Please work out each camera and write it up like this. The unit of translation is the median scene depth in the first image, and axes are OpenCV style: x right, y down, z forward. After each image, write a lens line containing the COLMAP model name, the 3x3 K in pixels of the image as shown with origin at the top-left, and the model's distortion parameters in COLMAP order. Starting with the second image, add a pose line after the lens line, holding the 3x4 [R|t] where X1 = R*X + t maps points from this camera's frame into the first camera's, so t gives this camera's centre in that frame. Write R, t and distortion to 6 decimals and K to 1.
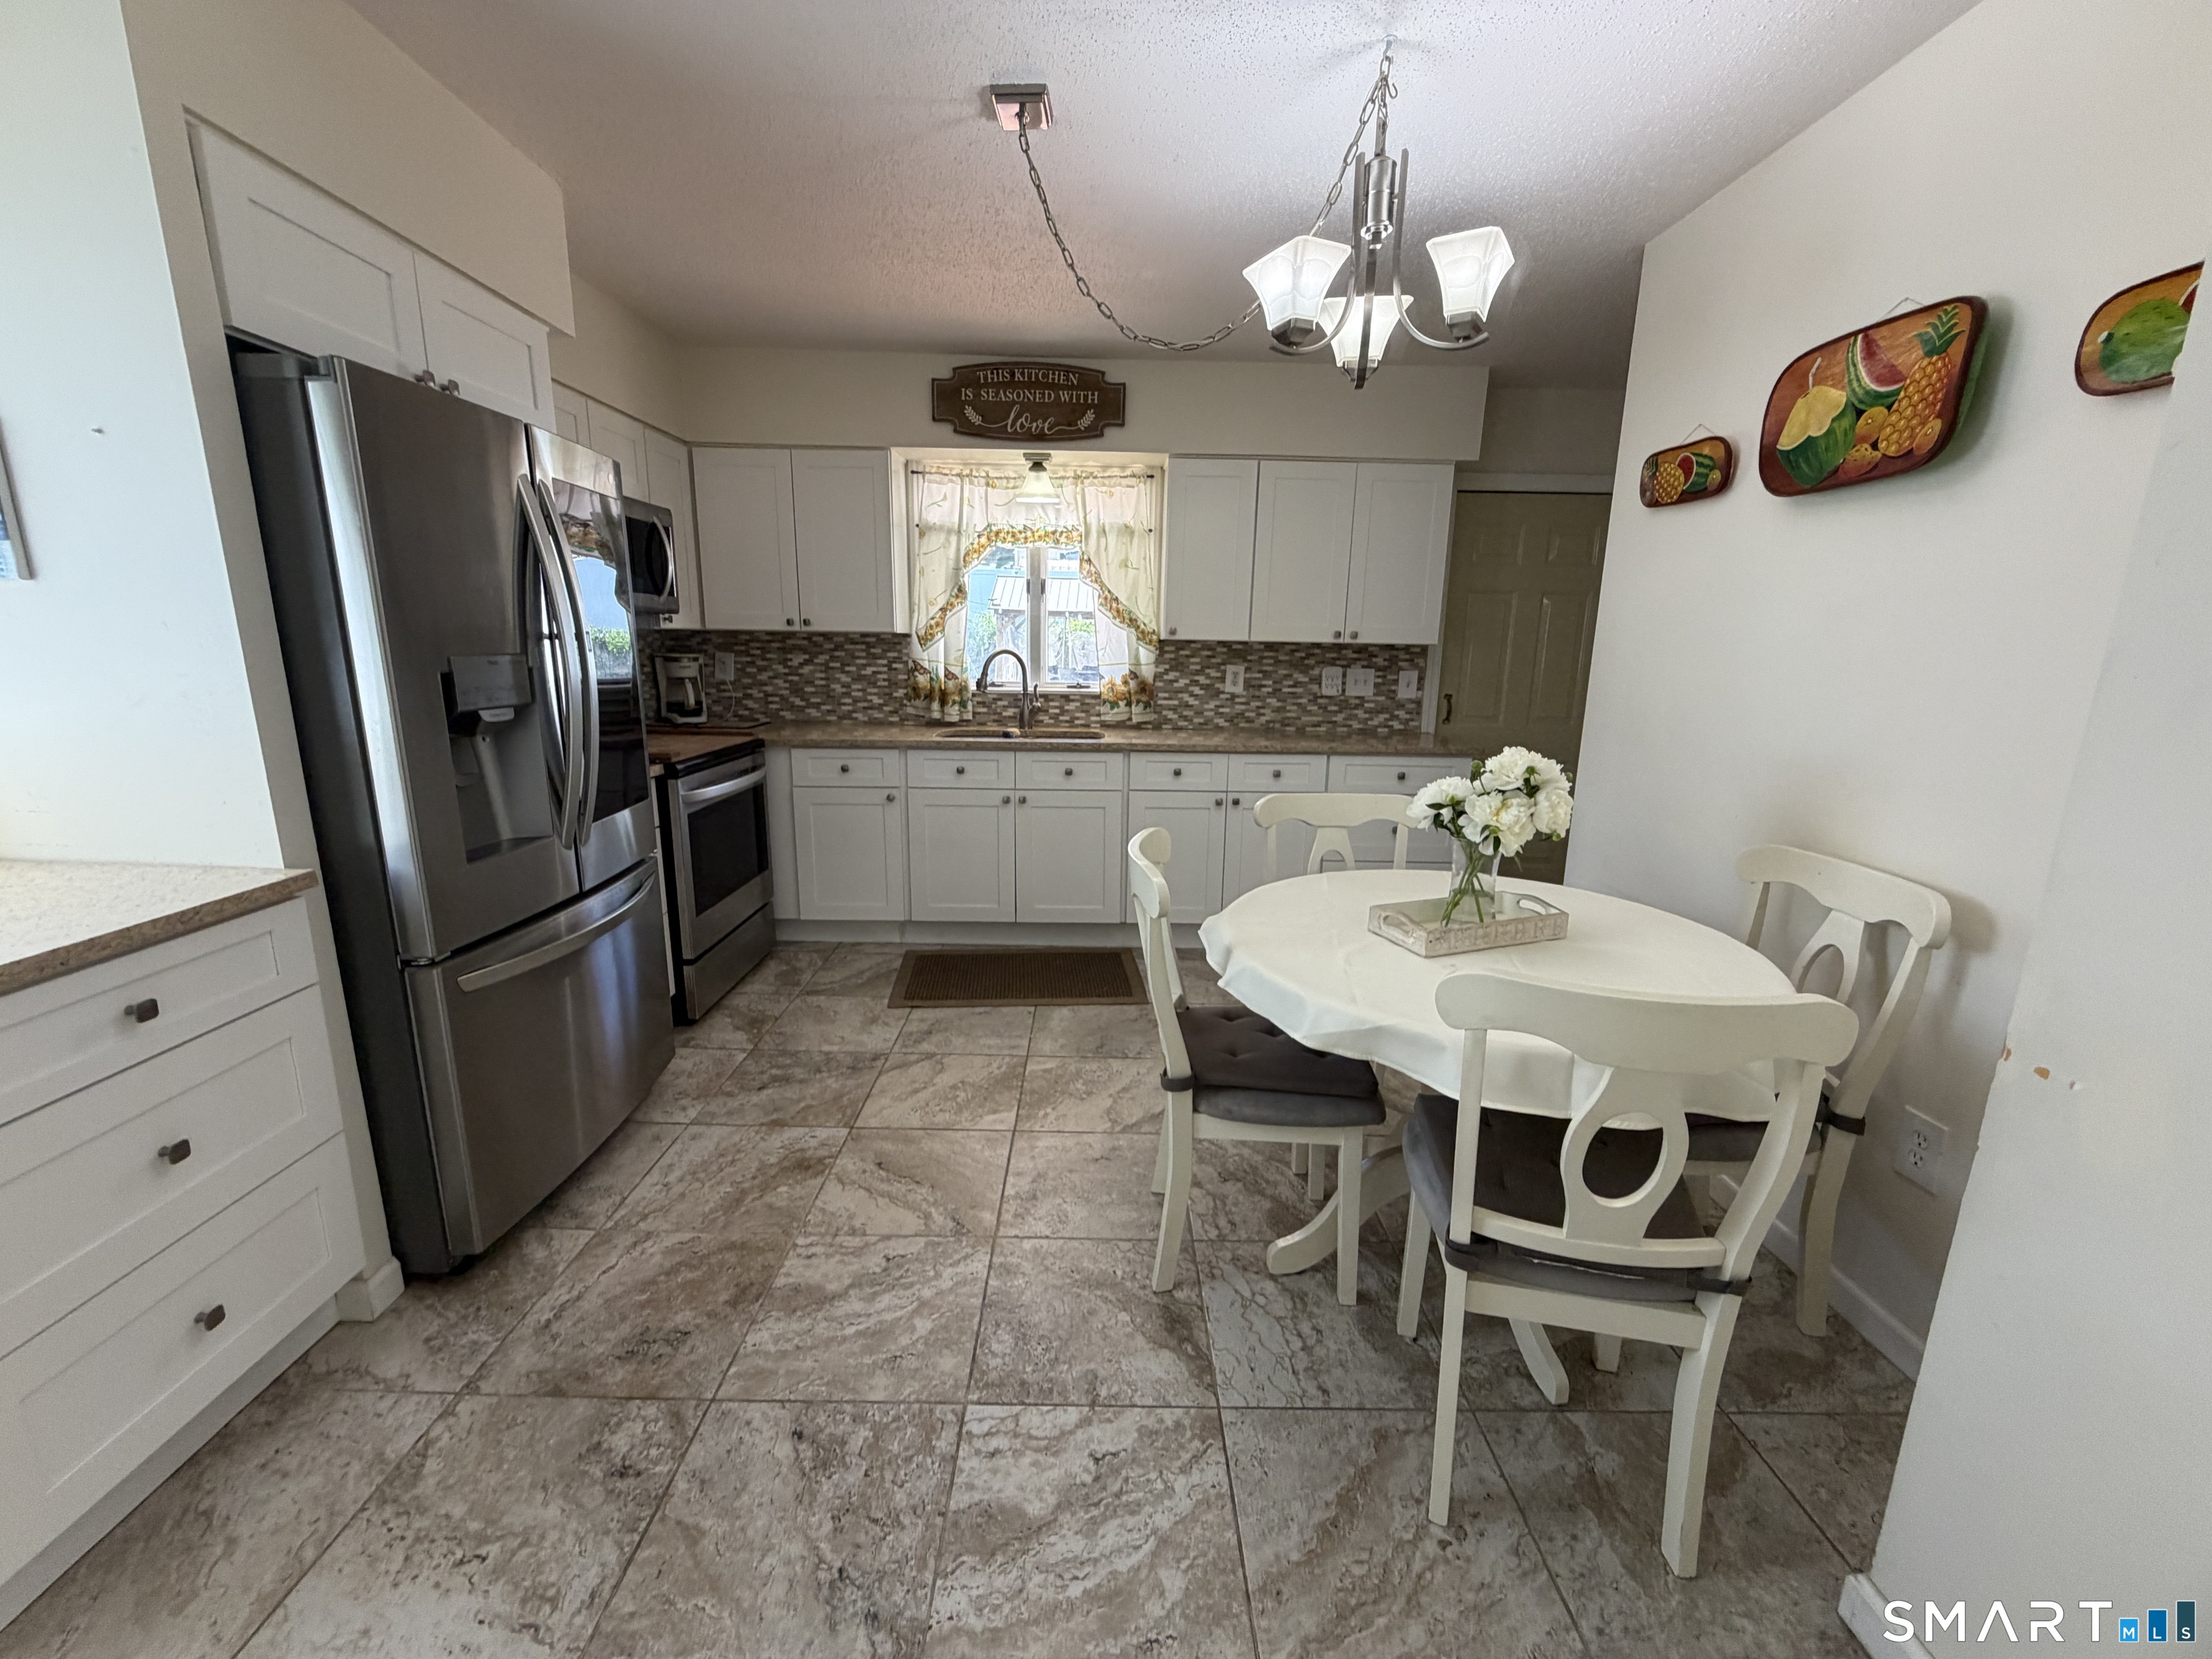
lens RADIAL K [[881.7, 0, 1101.0], [0, 881.7, 833.0], [0, 0, 1]] dist [0.000209, -0.000298]
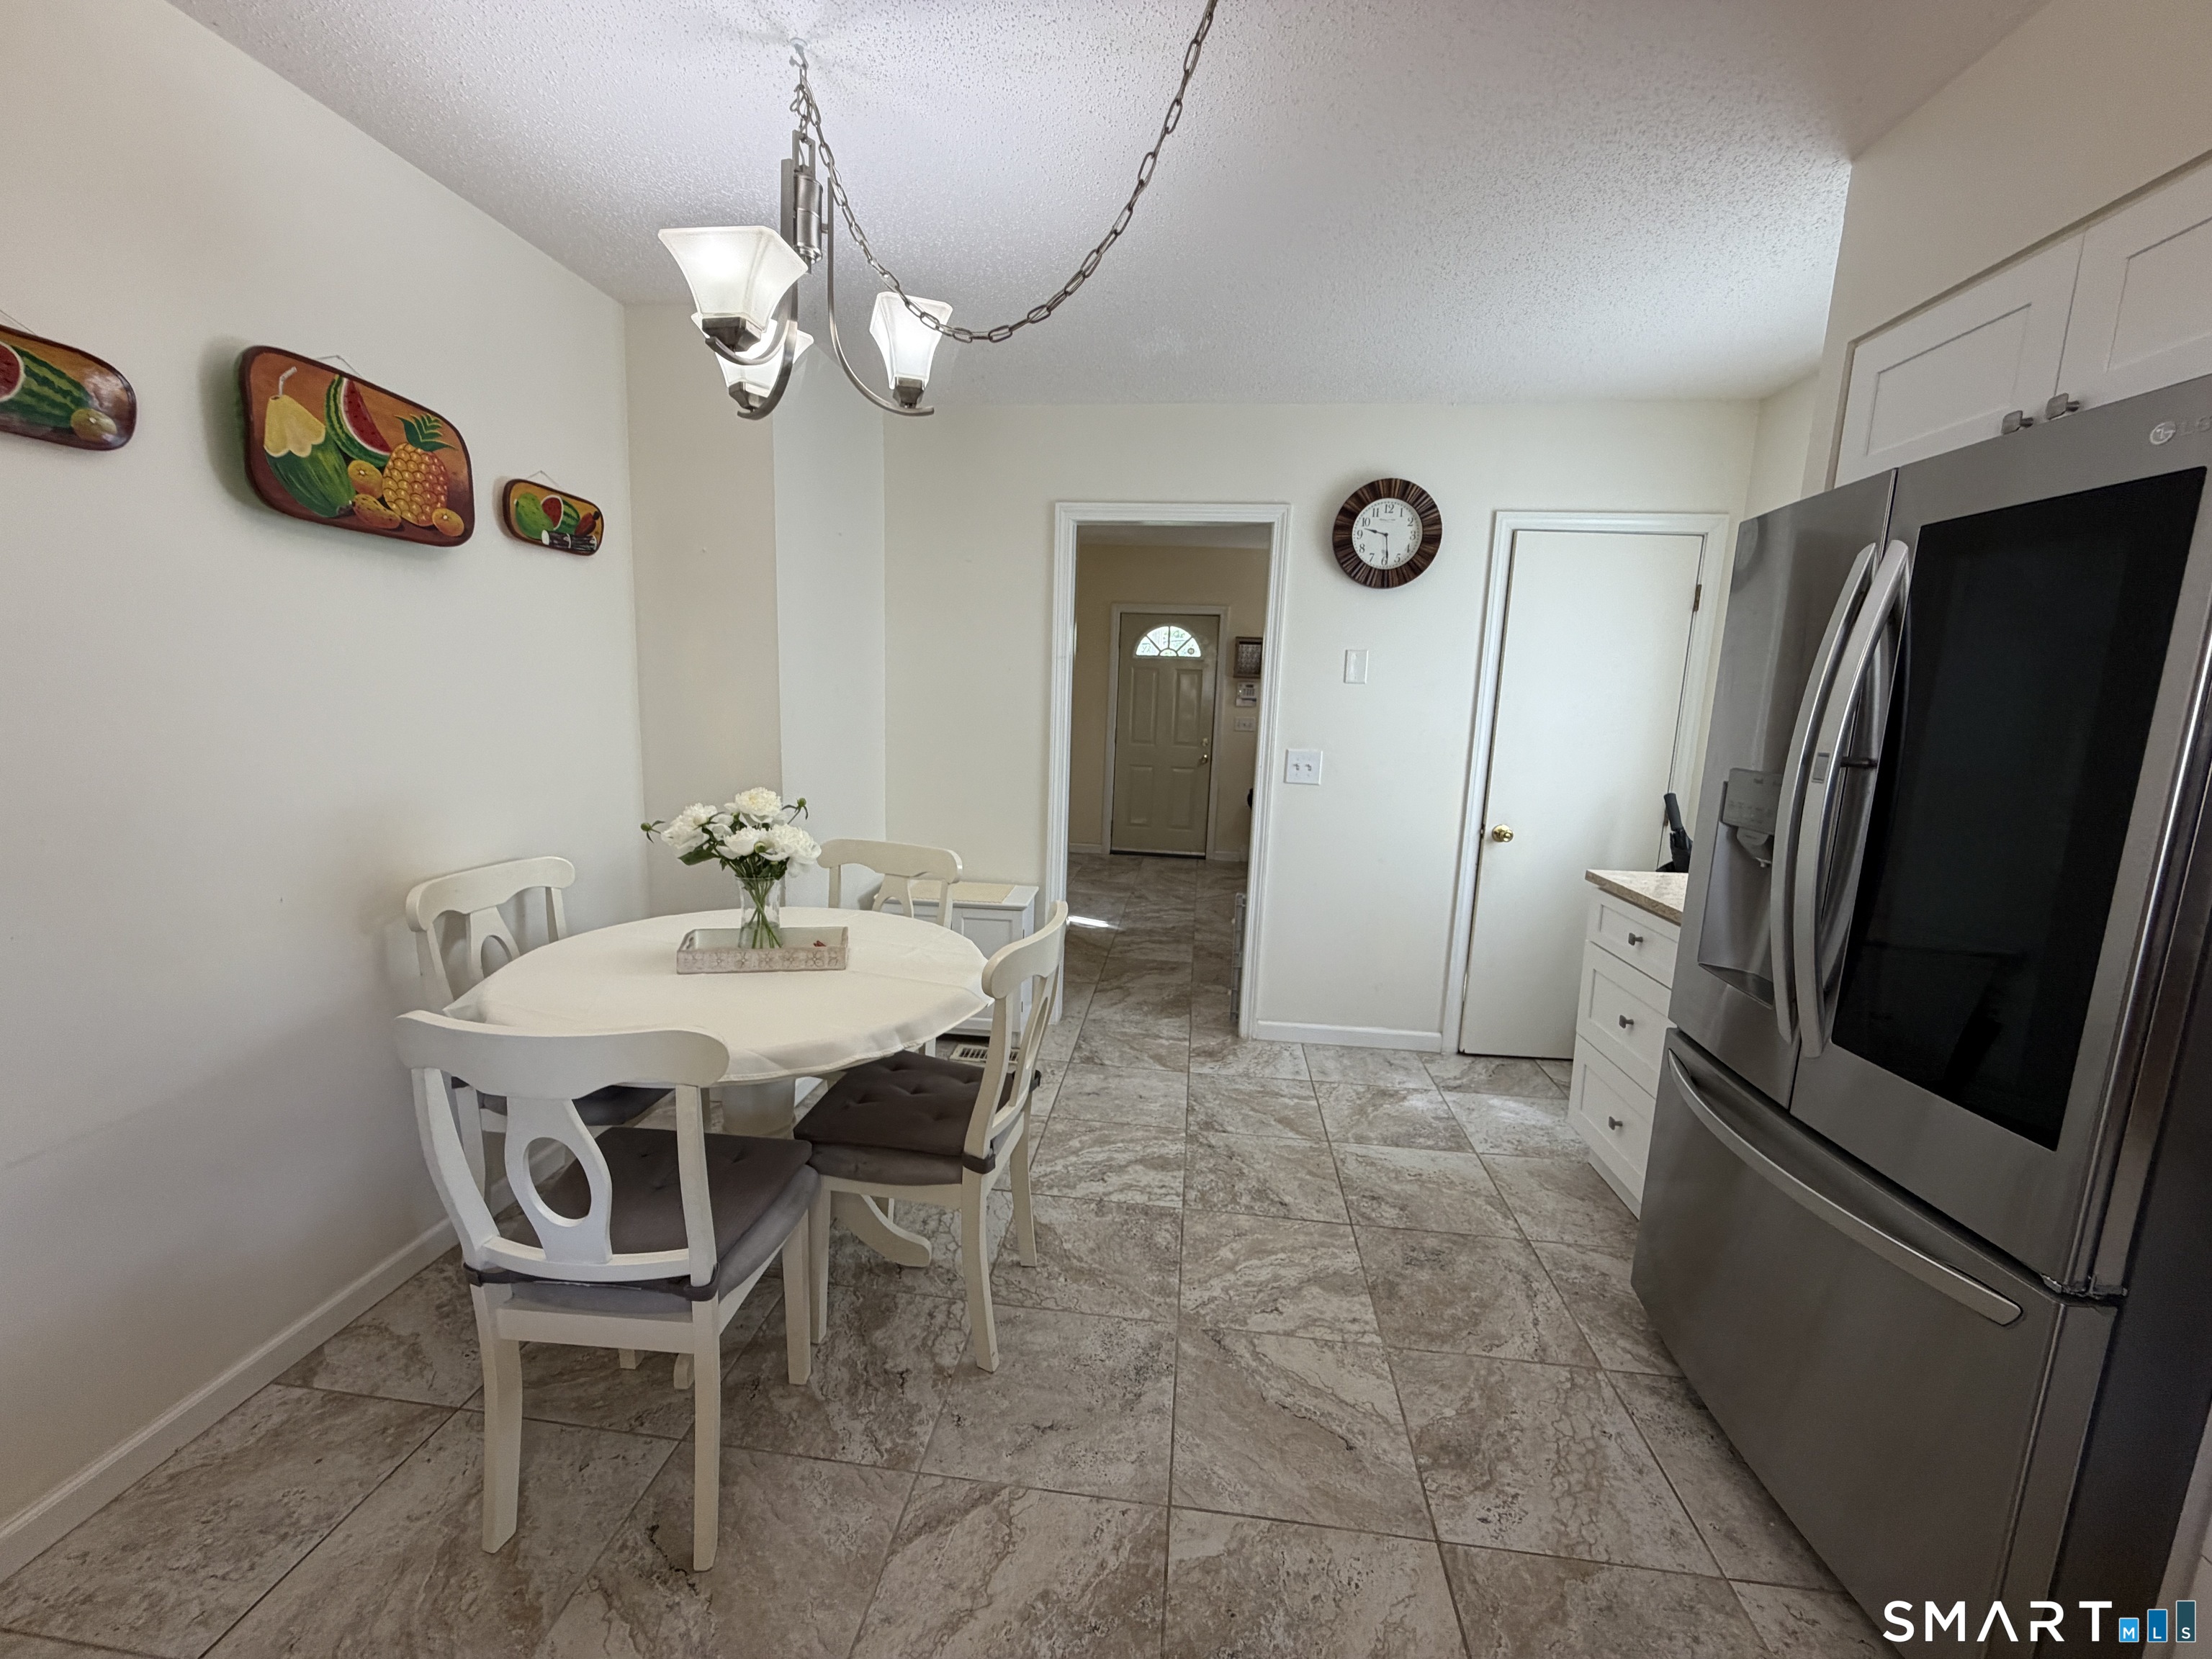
lens RADIAL K [[881.7, 0, 1101.0], [0, 881.7, 833.0], [0, 0, 1]] dist [0.000209, -0.000298]
pose [[-0.991921, -0.067130, 0.107644, -0.119518], [-0.022705, 0.928762, 0.369981, -0.473233], [-0.124812, 0.364548, -0.922782, 1.979863]]
